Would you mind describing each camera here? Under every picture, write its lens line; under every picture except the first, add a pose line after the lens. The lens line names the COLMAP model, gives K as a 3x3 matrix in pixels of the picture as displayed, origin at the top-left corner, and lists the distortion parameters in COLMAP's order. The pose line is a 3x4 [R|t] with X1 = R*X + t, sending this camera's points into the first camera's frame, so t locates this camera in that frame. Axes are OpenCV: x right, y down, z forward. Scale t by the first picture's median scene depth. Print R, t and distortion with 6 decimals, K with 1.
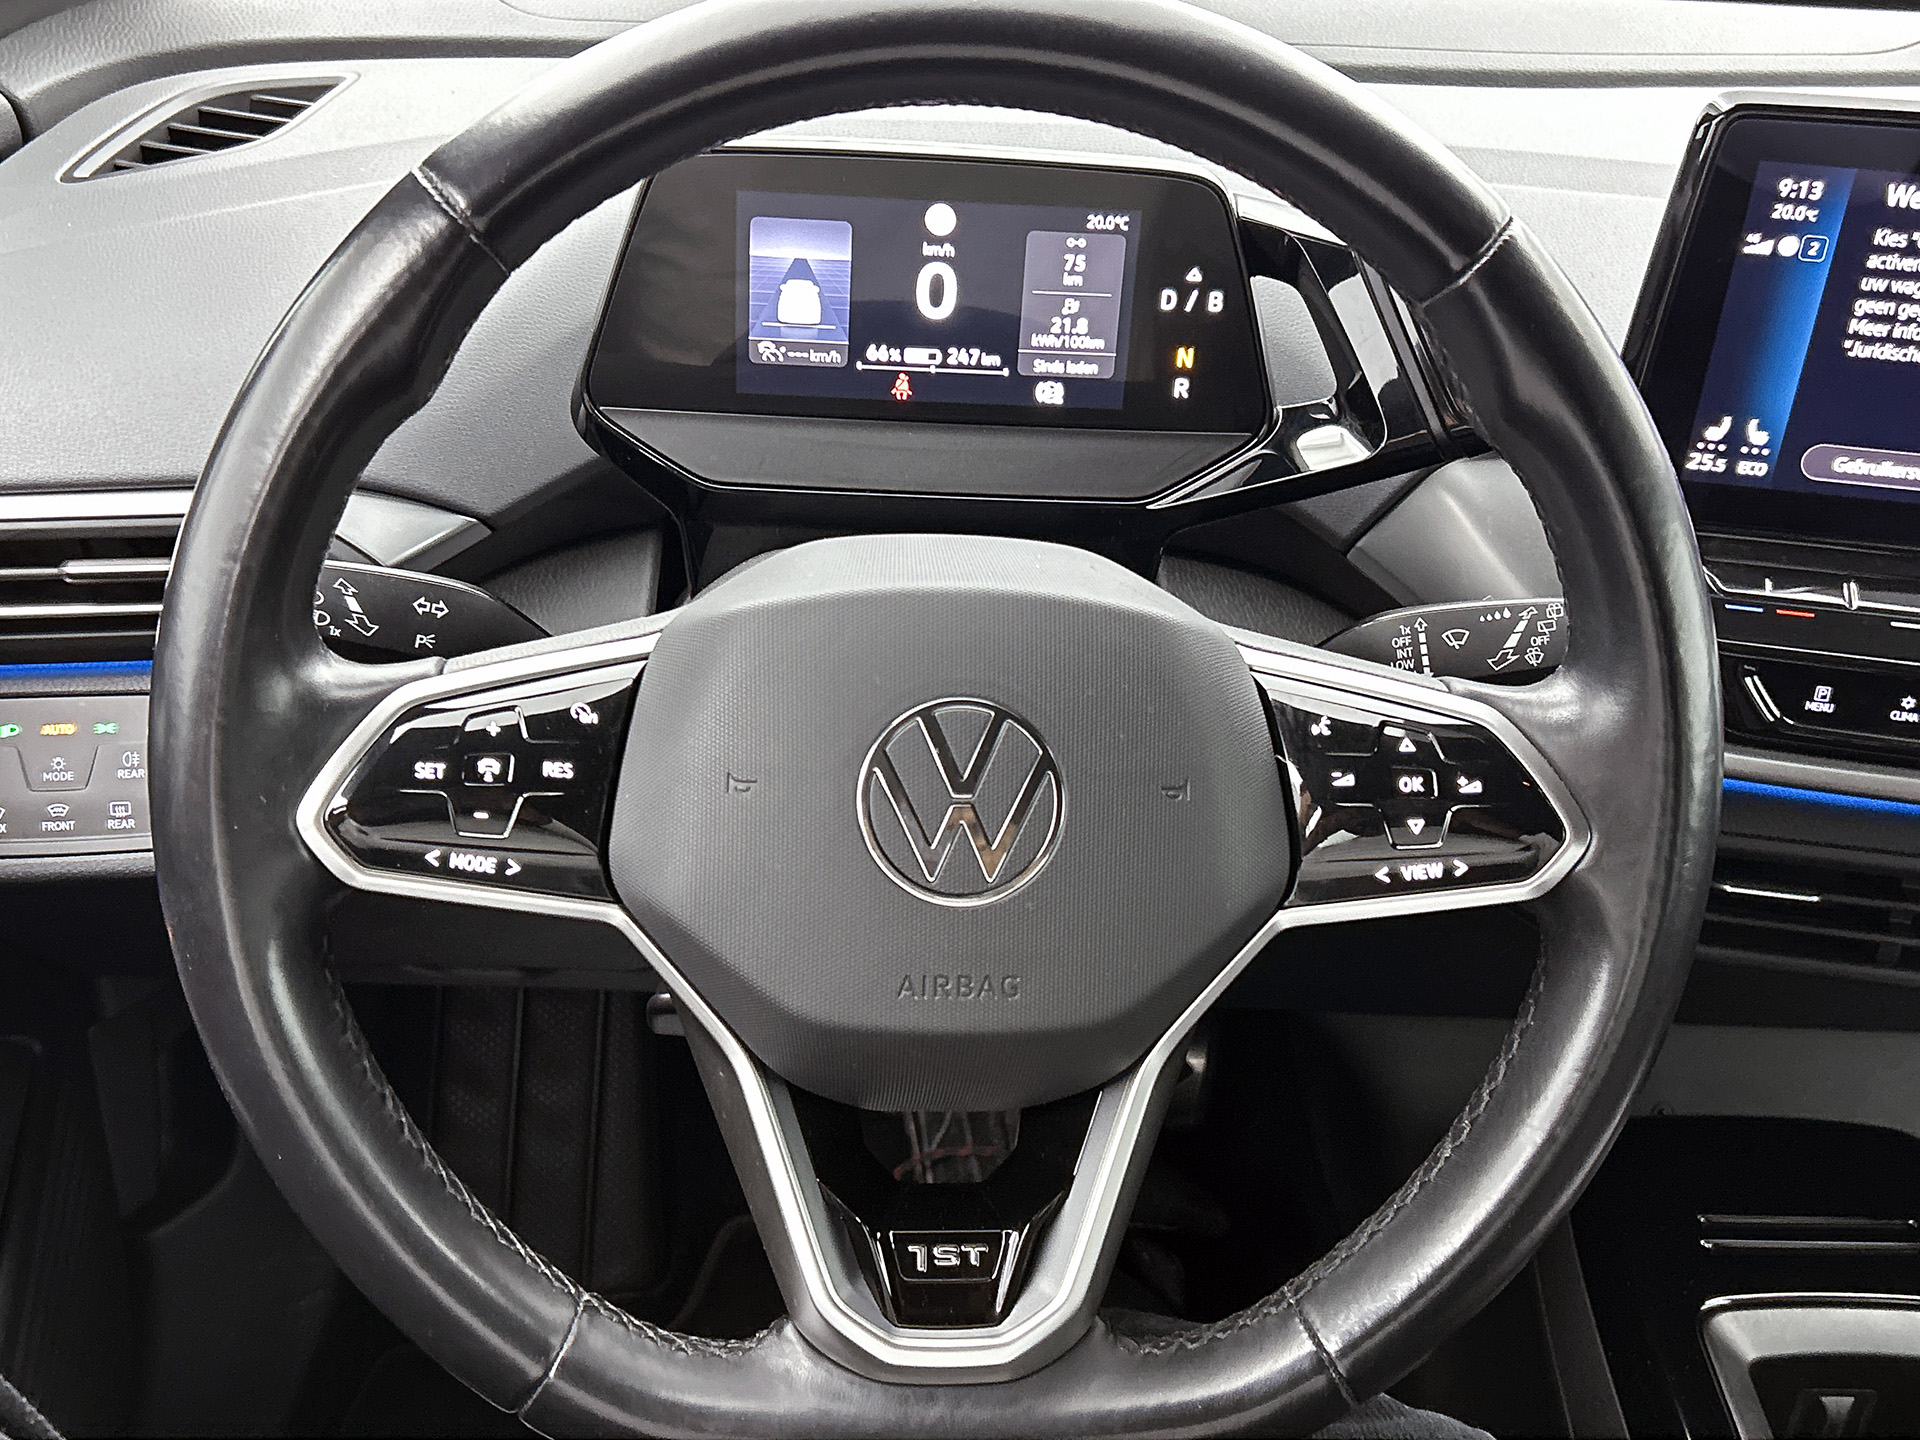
lens RADIAL K [[2010.6, 0, 947.7], [0, 2010.6, 729.7], [0, 0, 1]] dist [0.107377, -0.258656]
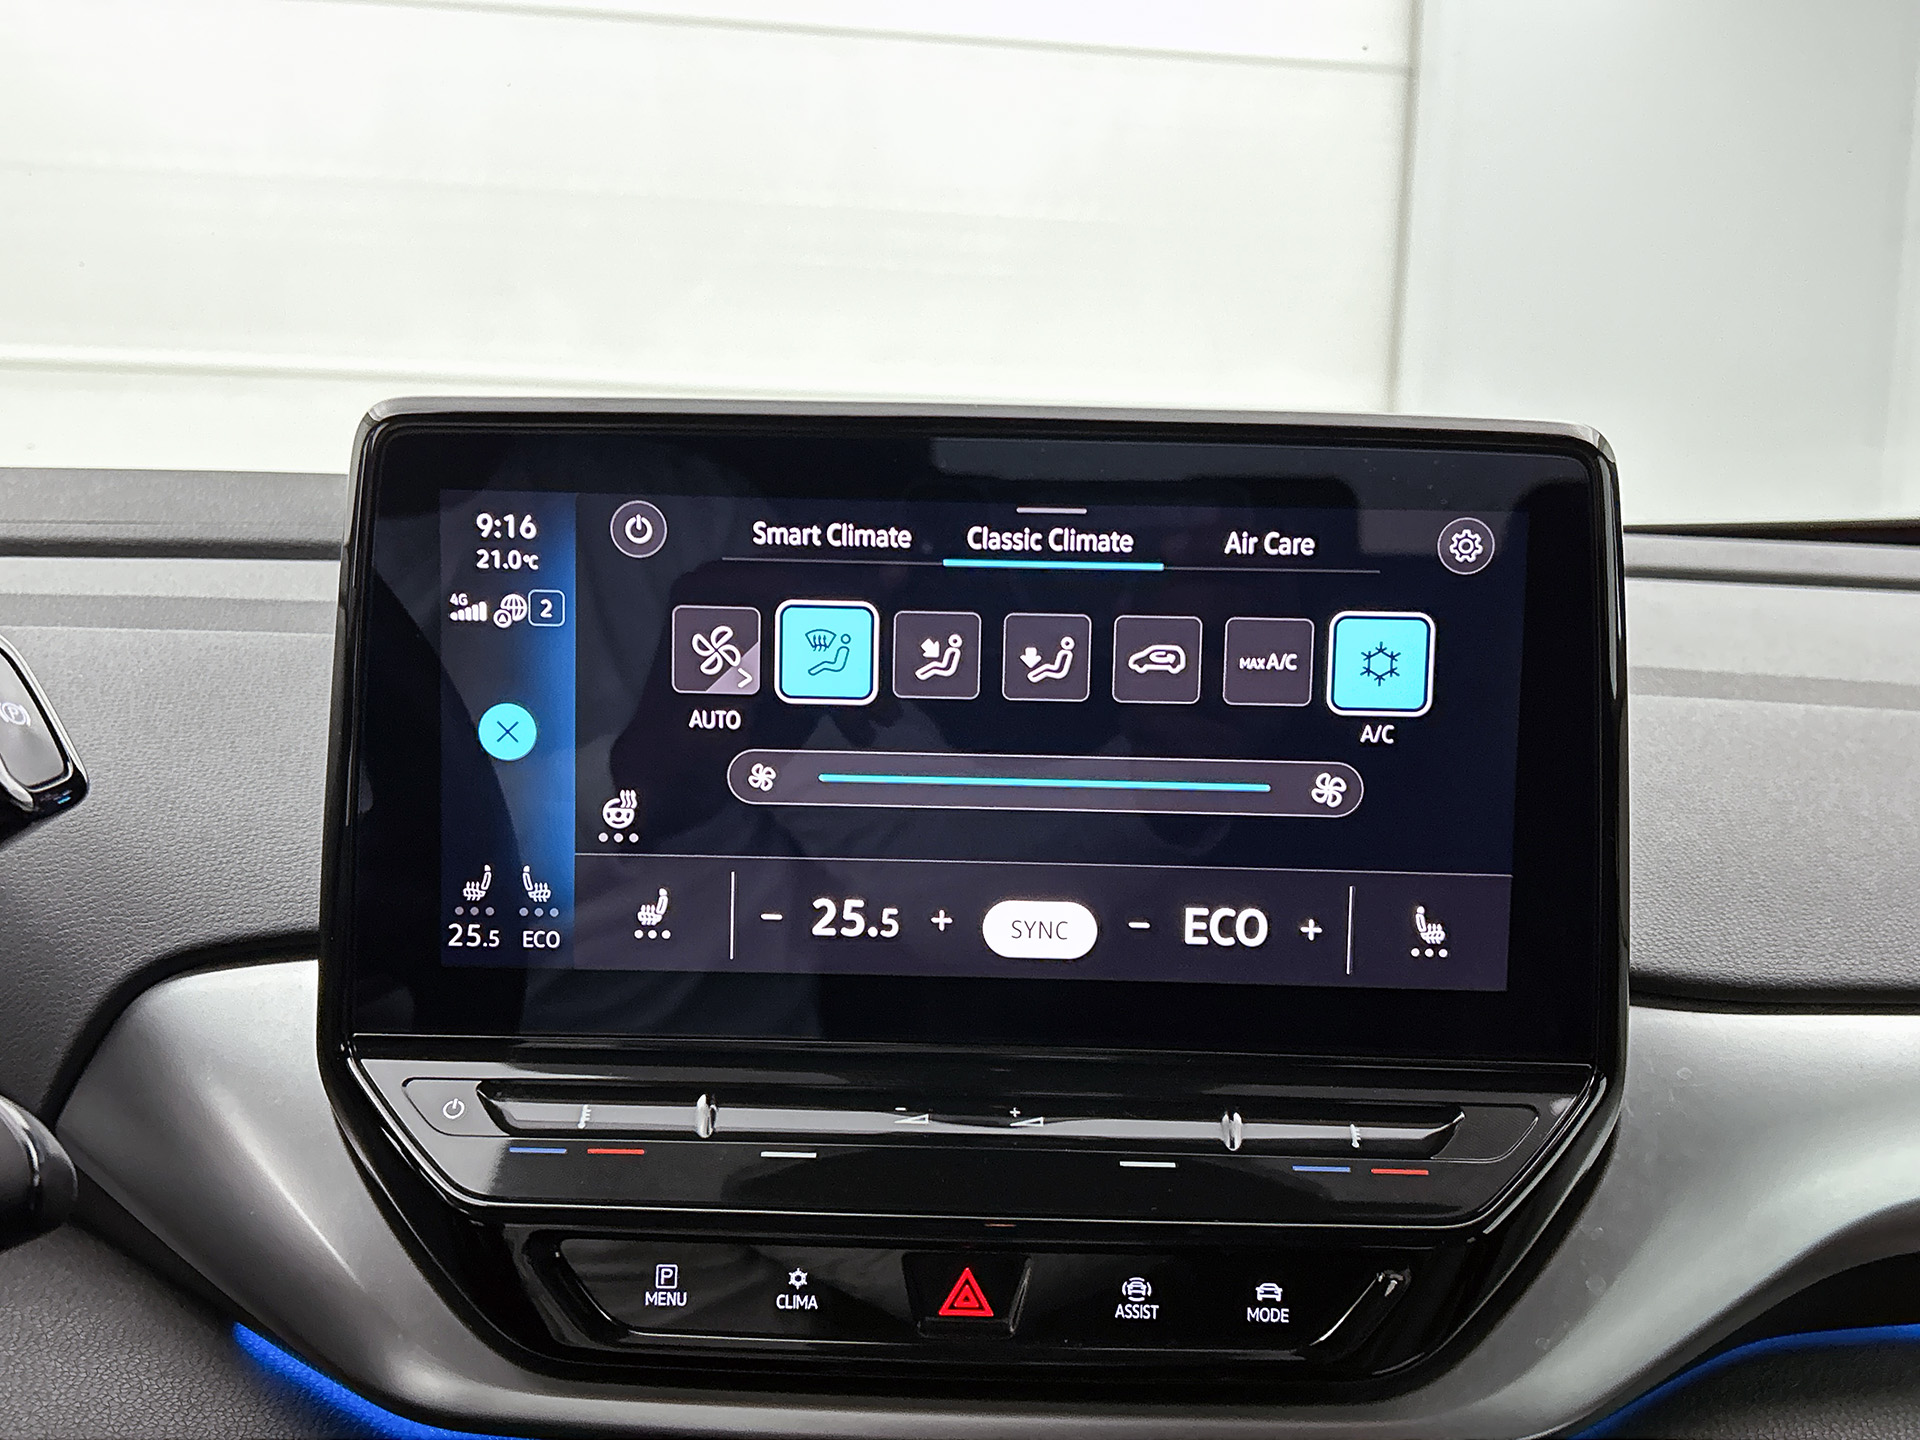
lens RADIAL K [[2010.7, 0, 951.7], [0, 2010.7, 735.8], [0, 0, 1]] dist [0.115949, -0.272977]
pose [[0.992337, -0.051511, 0.112308, 0.489713], [0.091216, 0.918533, -0.384676, 0.084466], [-0.083344, 0.391973, 0.916194, 0.372947]]
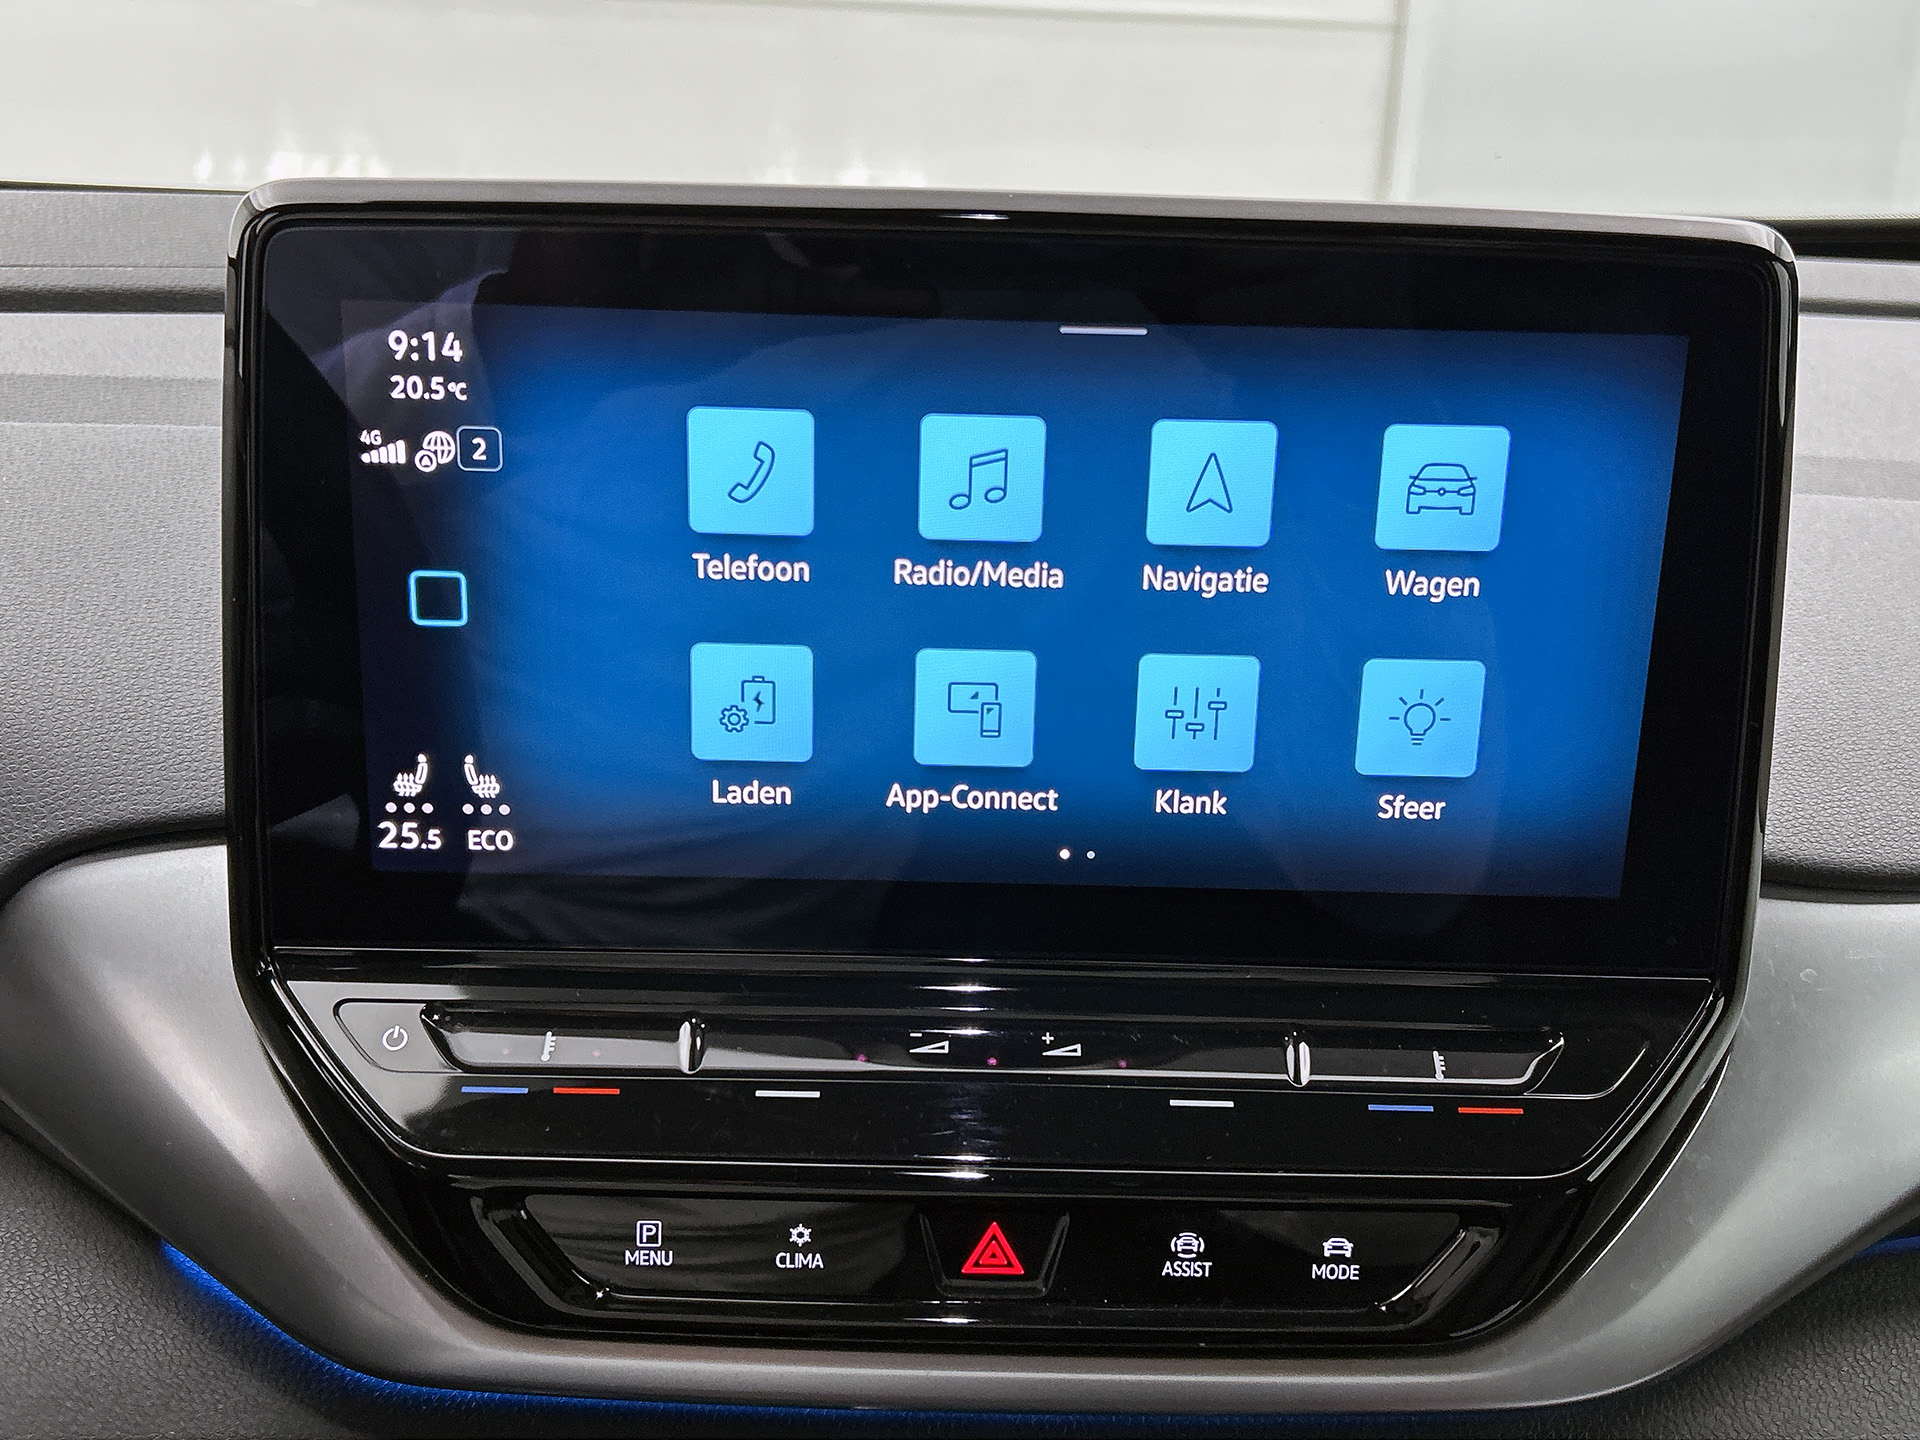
lens RADIAL K [[2000.3, 0, 967.0], [0, 2000.3, 728.8], [0, 0, 1]] dist [0.089604, -0.194588]
pose [[0.990053, -0.070041, 0.122023, 0.492346], [0.094428, 0.973723, -0.207239, -0.031858], [-0.104301, 0.216700, 0.970651, 0.462788]]
